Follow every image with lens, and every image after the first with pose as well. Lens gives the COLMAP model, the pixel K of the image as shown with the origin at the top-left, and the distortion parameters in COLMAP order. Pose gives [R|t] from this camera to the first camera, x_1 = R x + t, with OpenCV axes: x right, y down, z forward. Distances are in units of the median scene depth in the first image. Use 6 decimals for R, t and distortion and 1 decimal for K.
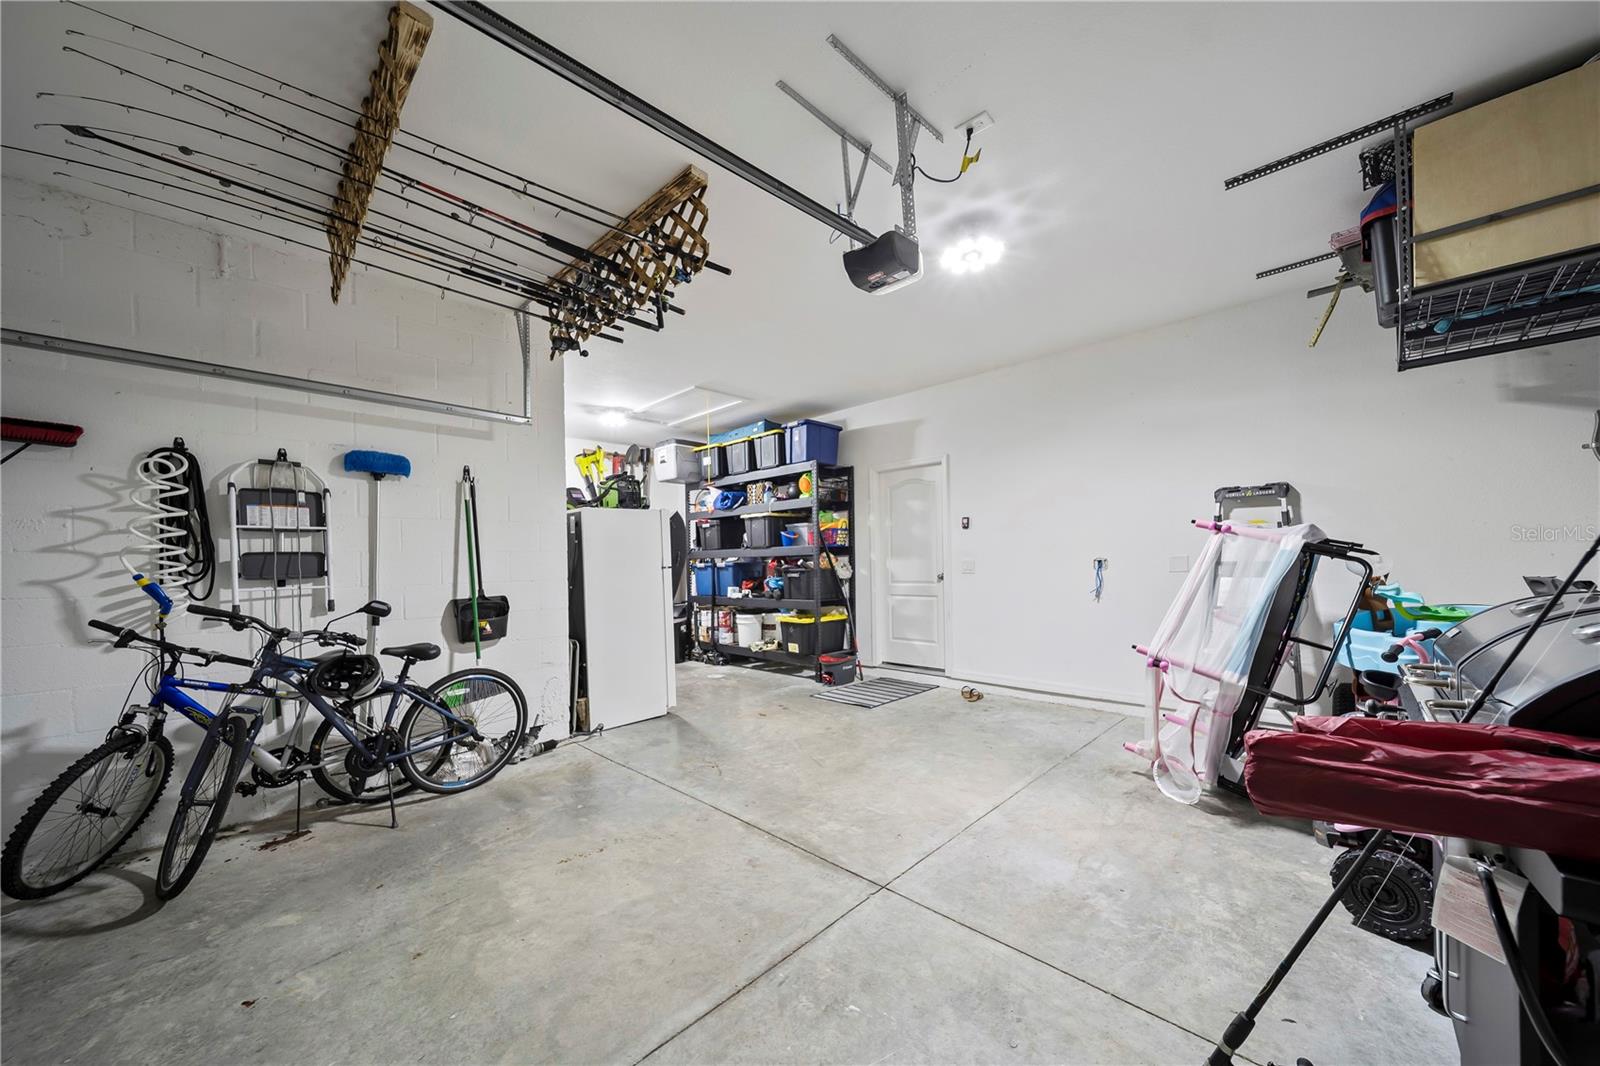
lens RADIAL K [[554.5, 0, 781.0], [0, 554.5, 554.7], [0, 0, 1]] dist [0.000373, -0.000017]
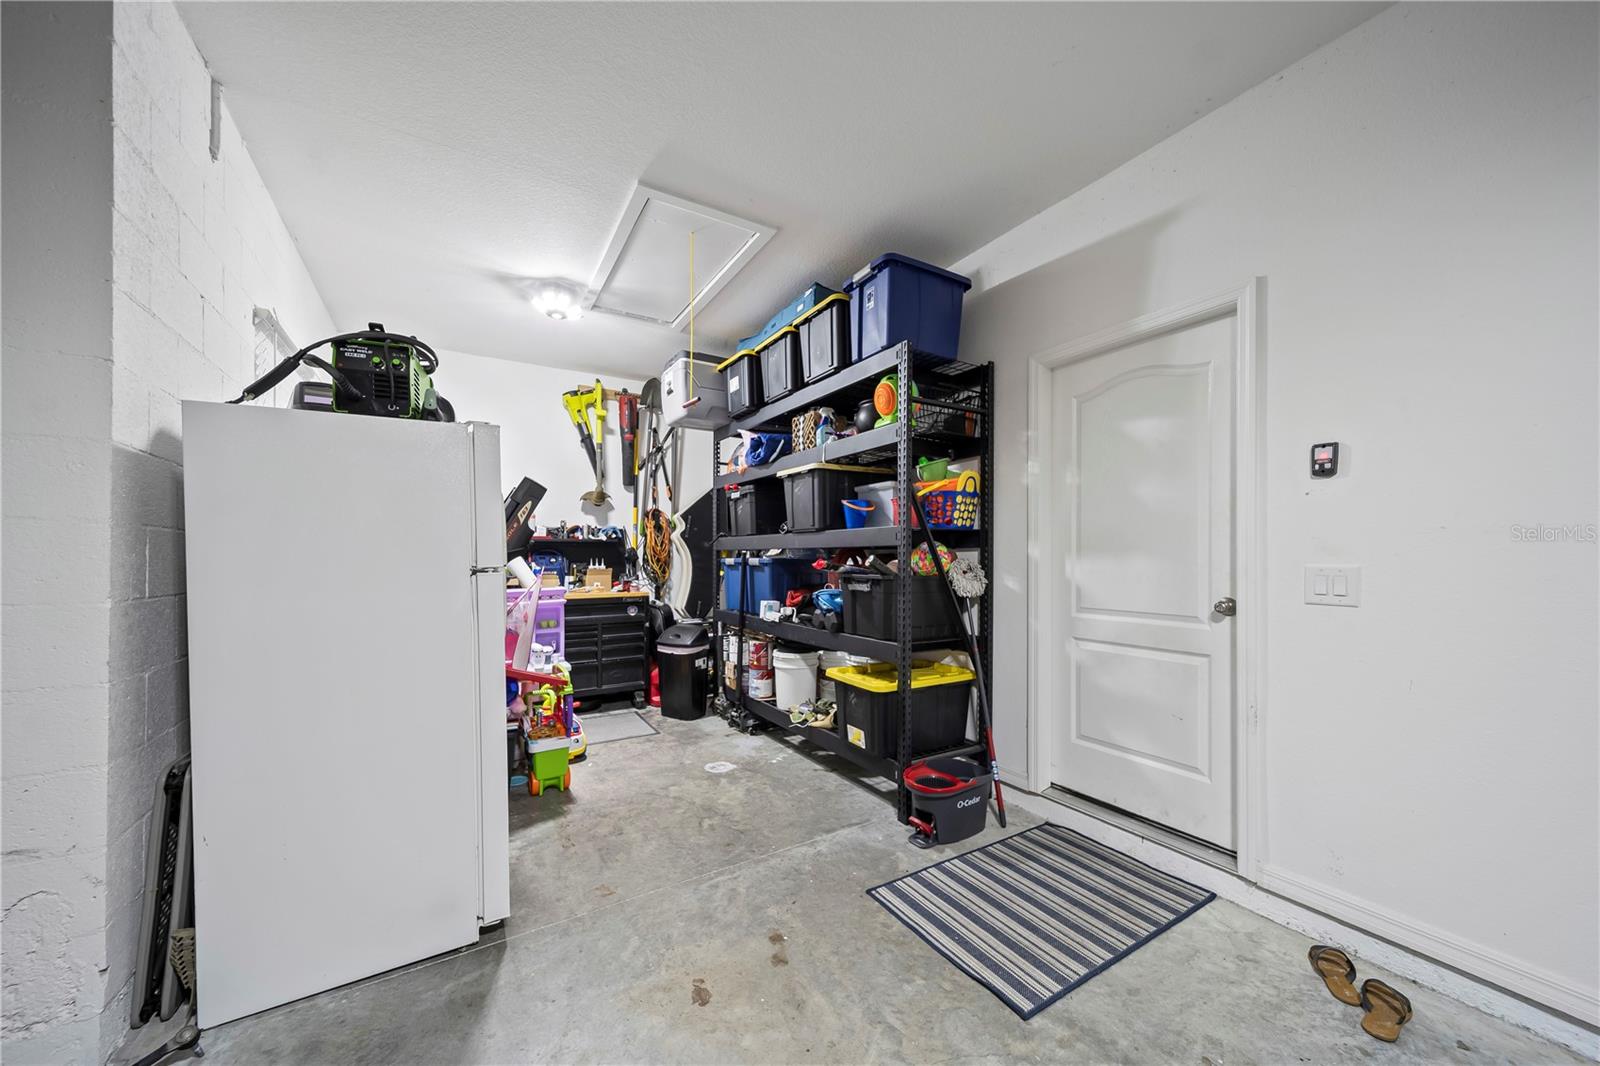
lens RADIAL K [[563.3, 0, 799.1], [0, 563.3, 547.5], [0, 0, 1]] dist [0.001018, -0.000116]
pose [[0.976844, 0.016910, -0.213284, 0.074825], [-0.016947, 0.999855, 0.001656, 0.002232], [0.213281, 0.001997, 0.976989, 0.499160]]
